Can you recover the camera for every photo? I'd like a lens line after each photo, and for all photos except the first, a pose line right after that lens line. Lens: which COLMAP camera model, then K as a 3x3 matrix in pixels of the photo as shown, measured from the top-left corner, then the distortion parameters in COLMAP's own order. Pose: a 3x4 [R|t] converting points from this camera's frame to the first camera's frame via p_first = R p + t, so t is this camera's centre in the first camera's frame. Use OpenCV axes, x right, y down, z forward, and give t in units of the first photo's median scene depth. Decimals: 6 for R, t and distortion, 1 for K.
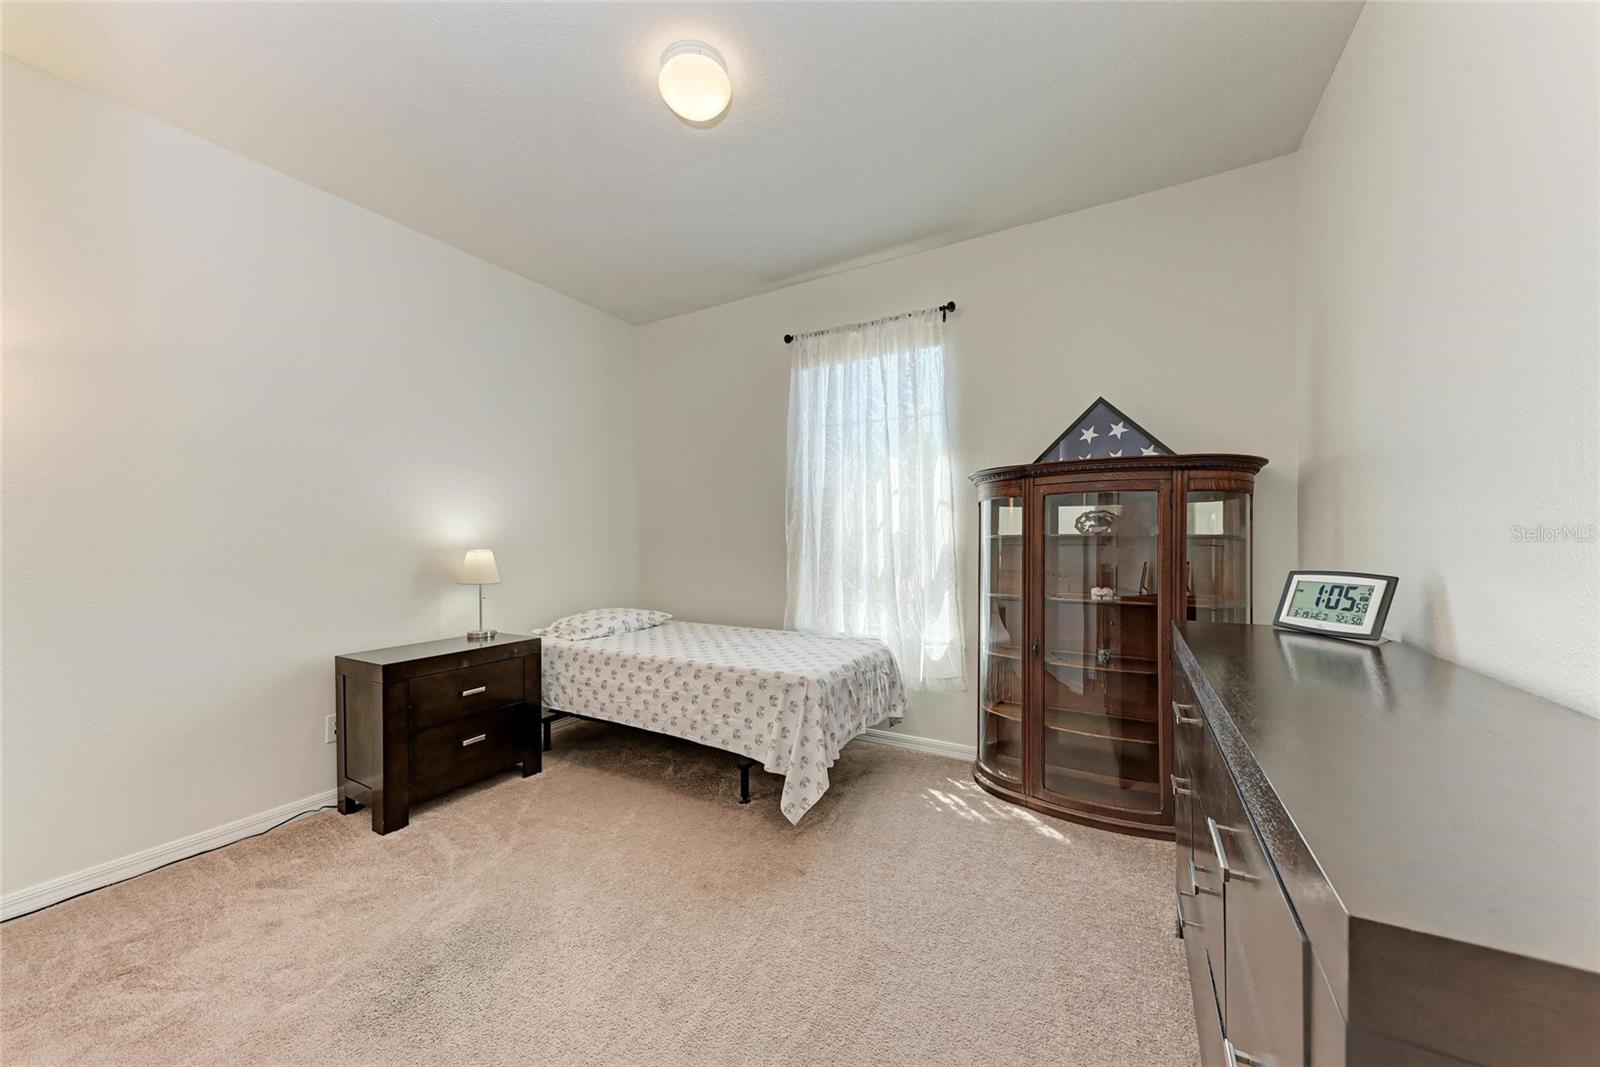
lens RADIAL K [[557.9, 0, 807.3], [0, 557.9, 539.3], [0, 0, 1]] dist [0.013939, -0.005057]
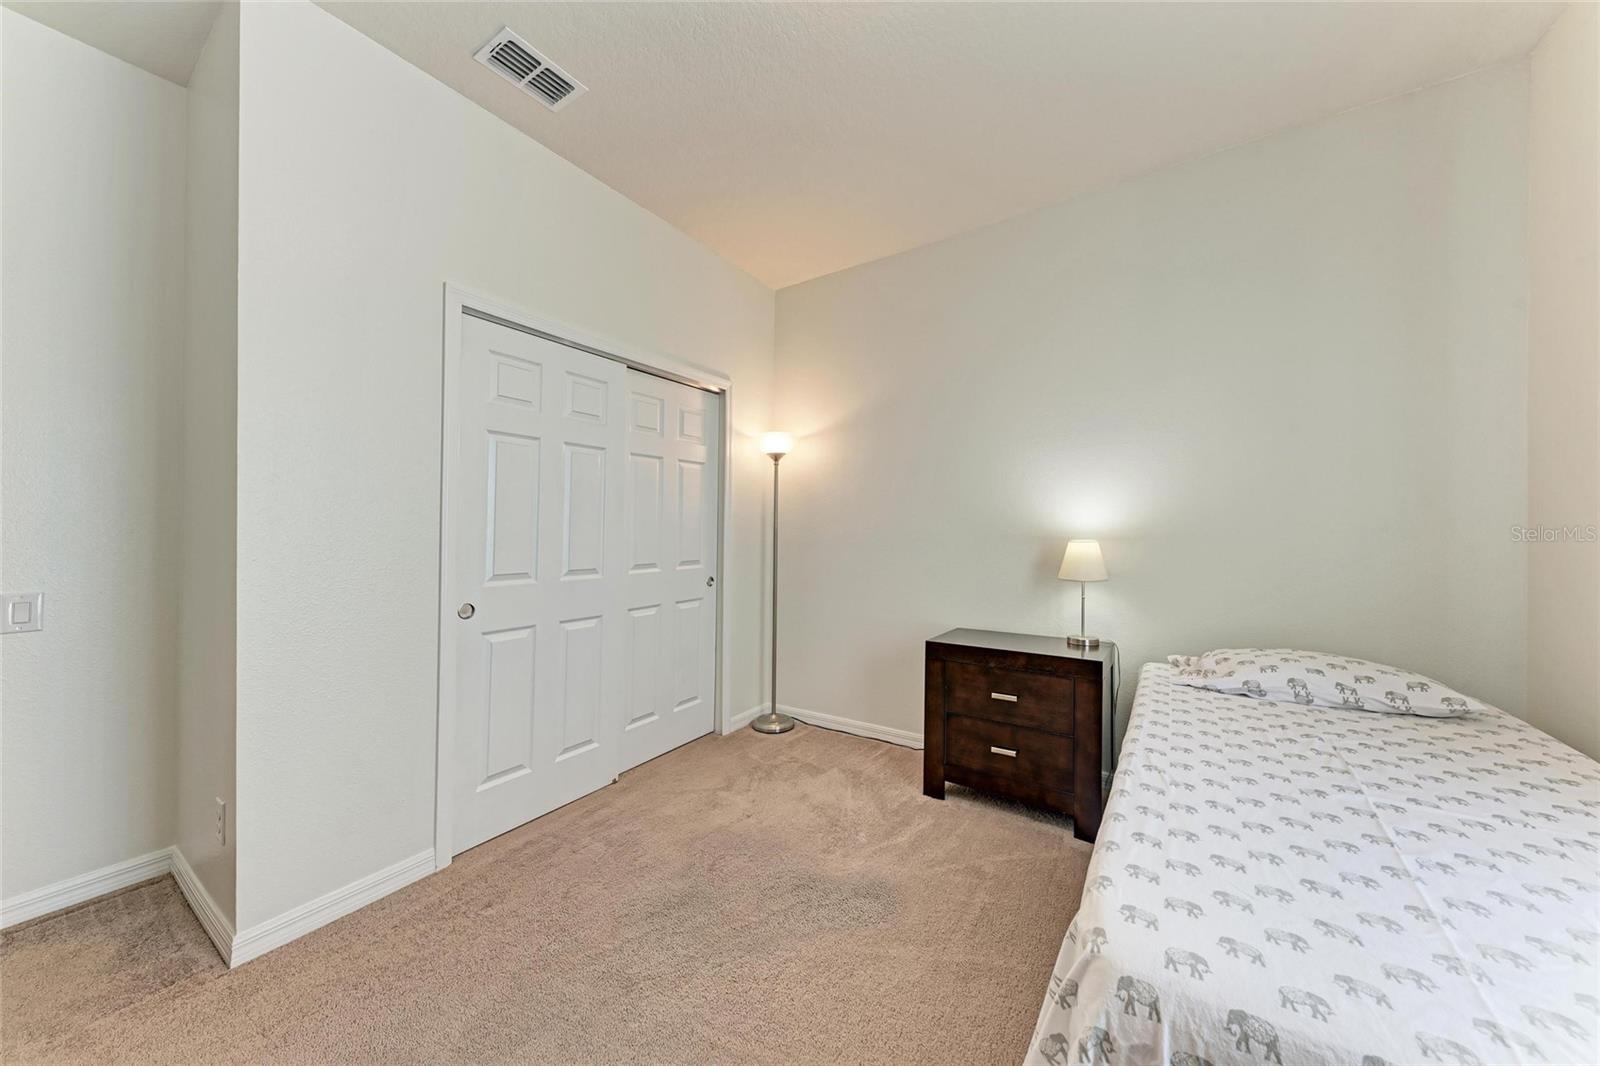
lens RADIAL K [[546.0, 0, 807.9], [0, 546.0, 532.7], [0, 0, 1]] dist [0.000242, 0.000002]
pose [[-0.059298, 0.010401, -0.998186, 0.302179], [-0.005668, 0.999926, 0.010756, 0.003564], [0.998224, 0.006296, -0.059234, 0.788105]]
